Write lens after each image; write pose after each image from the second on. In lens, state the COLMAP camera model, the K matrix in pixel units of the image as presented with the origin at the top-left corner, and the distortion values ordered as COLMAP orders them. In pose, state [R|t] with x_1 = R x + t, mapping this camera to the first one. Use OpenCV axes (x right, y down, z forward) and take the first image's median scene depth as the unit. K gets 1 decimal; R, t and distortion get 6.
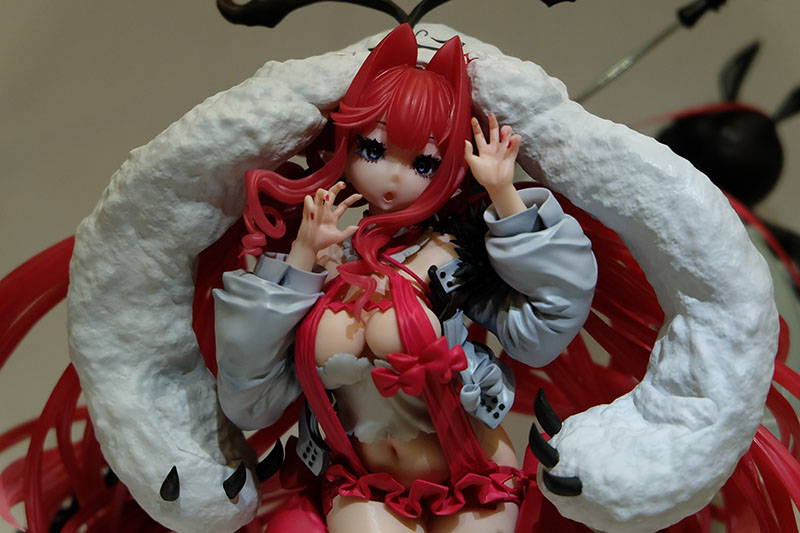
lens RADIAL K [[1656.1, 0, 396.6], [0, 1656.1, 269.0], [0, 0, 1]] dist [0.074361, 0.000000]
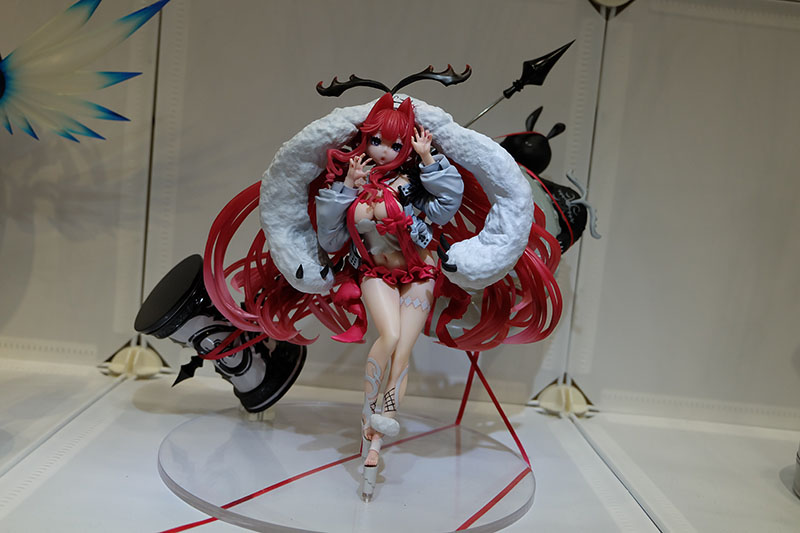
lens RADIAL K [[832.8, 0, 403.5], [0, 832.8, 266.9], [0, 0, 1]] dist [-0.016005, 0.000000]
pose [[0.999684, -0.010366, -0.022891, 0.055464], [0.010606, 0.999890, 0.010381, 0.110208], [0.022781, -0.010620, 0.999684, -0.295573]]
